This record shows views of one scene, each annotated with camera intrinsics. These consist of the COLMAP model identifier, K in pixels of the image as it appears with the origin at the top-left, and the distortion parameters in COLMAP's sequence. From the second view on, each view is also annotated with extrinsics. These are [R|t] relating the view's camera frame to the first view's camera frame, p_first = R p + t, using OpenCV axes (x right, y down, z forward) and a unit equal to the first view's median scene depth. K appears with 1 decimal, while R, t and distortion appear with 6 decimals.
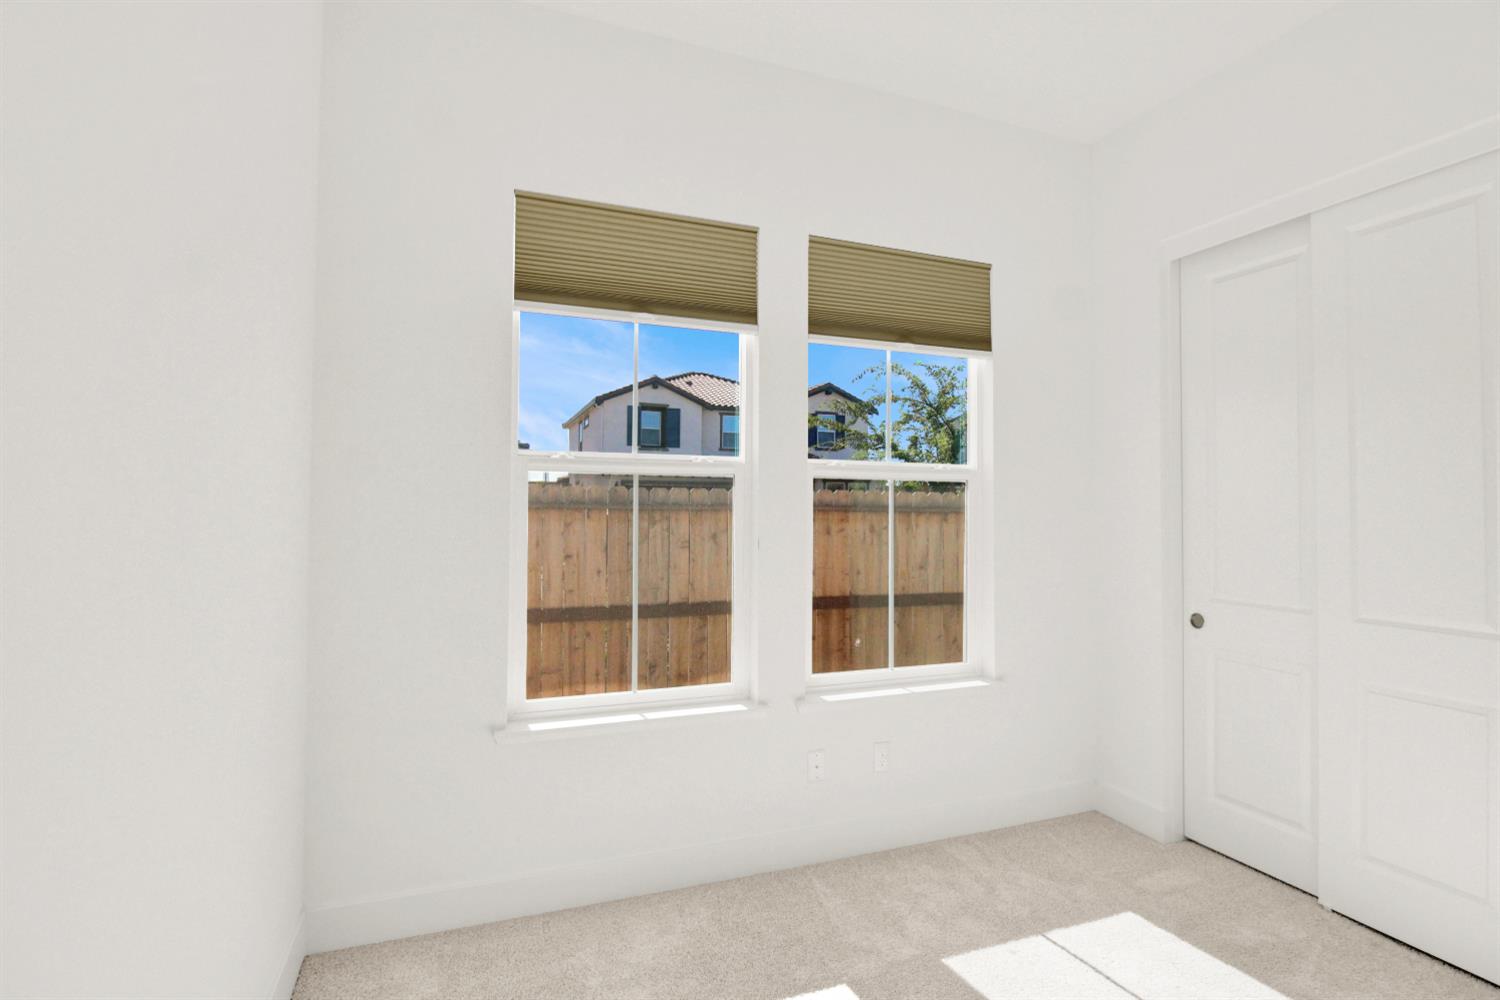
lens RADIAL K [[713.6, 0, 751.1], [0, 713.6, 496.7], [0, 0, 1]] dist [0.000140, -0.000785]
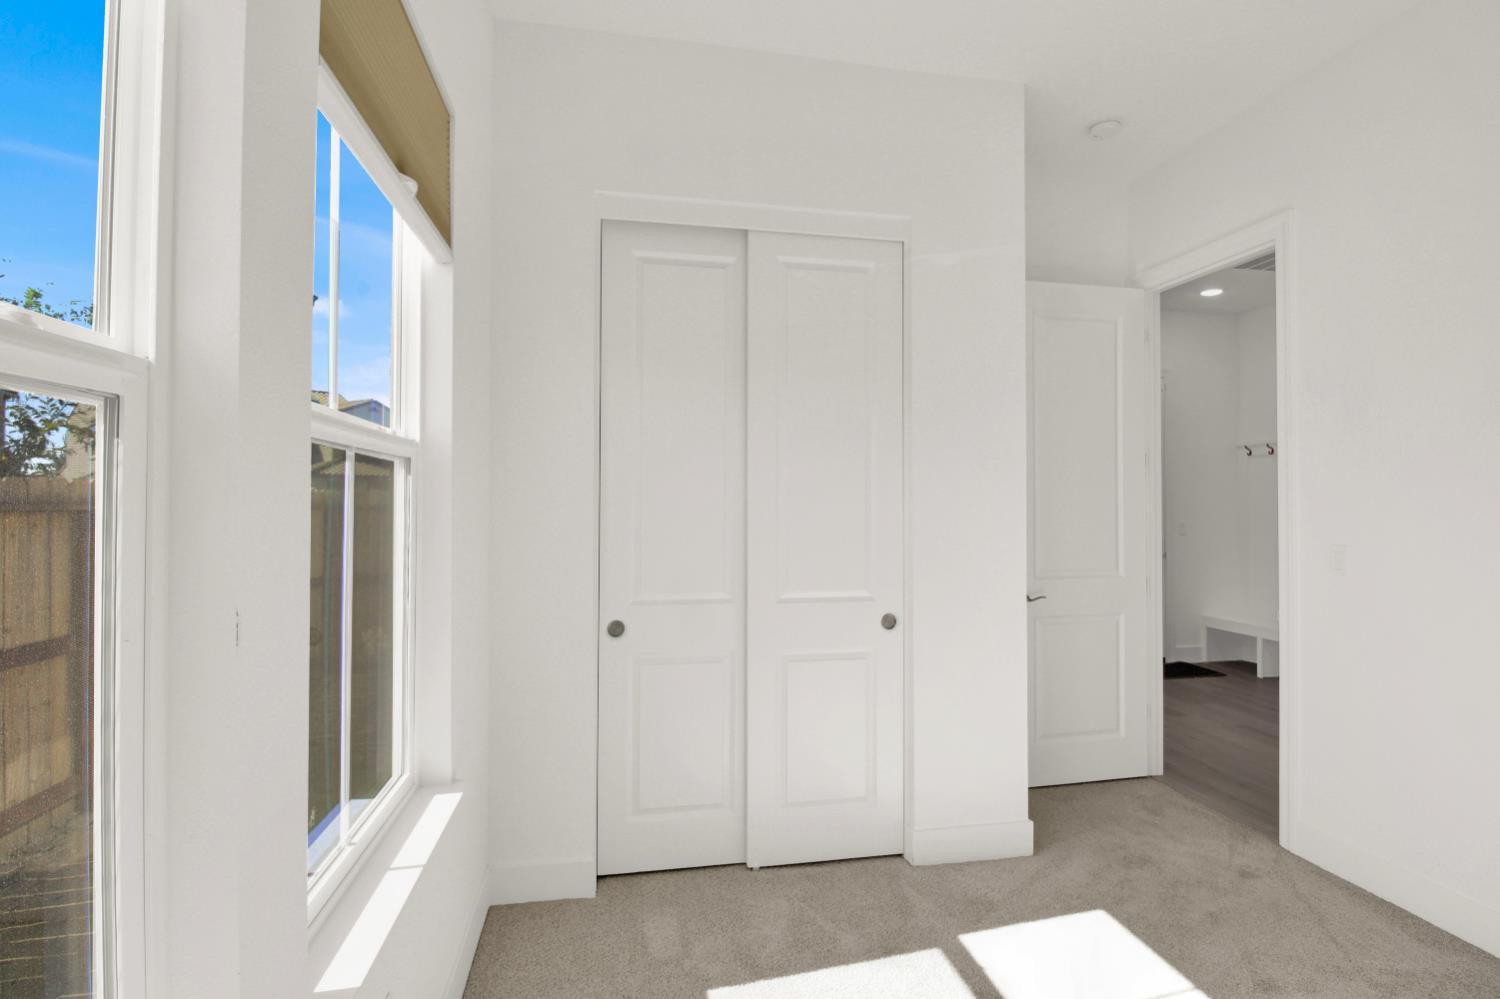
lens RADIAL K [[713.6, 0, 745.4], [0, 713.6, 500.6], [0, 0, 1]] dist [0.000140, -0.000785]
pose [[0.194025, 0.007584, 0.980967, -0.229428], [-0.015277, 0.999872, -0.004708, 0.013624], [-0.980878, -0.014073, 0.194116, 0.670030]]
